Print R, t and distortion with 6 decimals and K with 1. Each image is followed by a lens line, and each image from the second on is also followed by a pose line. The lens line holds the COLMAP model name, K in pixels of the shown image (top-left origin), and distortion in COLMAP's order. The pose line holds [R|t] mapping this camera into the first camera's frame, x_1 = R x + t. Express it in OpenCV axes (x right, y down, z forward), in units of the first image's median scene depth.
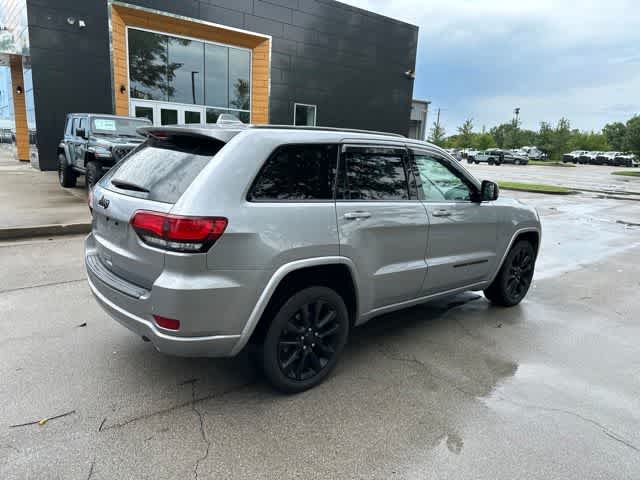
lens RADIAL K [[452.3, 0, 320.0], [0, 452.3, 240.0], [0, 0, 1]] dist [0.038242, -0.040379]
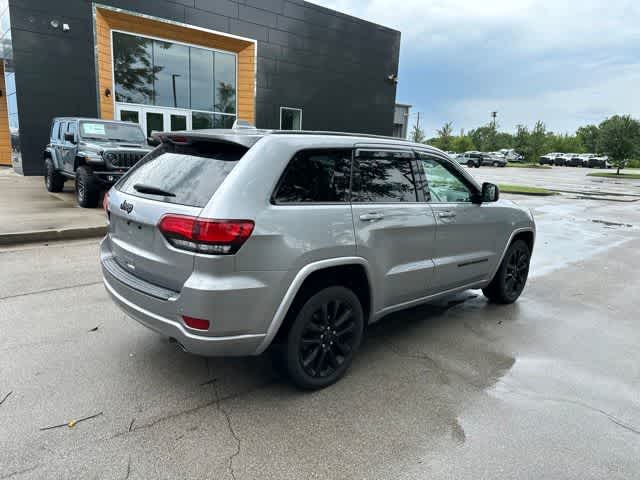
lens RADIAL K [[452.3, 0, 320.0], [0, 452.3, 240.0], [0, 0, 1]] dist [0.038242, -0.040379]
pose [[0.999073, -0.011853, 0.041386, -0.049221], [0.012124, 0.999907, -0.006315, 0.002006], [-0.041308, 0.006811, 0.999123, -0.018458]]
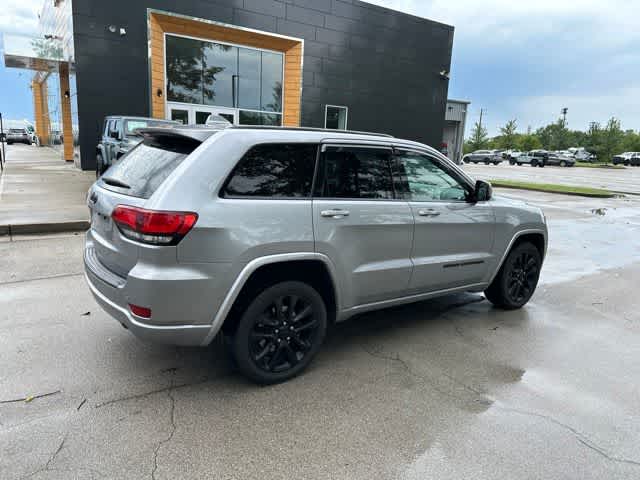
lens RADIAL K [[450.6, 0, 320.0], [0, 450.6, 236.9], [0, 0, 1]] dist [0.052209, -0.058190]
pose [[0.996095, 0.016902, -0.086649, 0.086119], [-0.017710, 0.999806, -0.008571, 0.005218], [0.086488, 0.010072, 0.996202, -0.011527]]
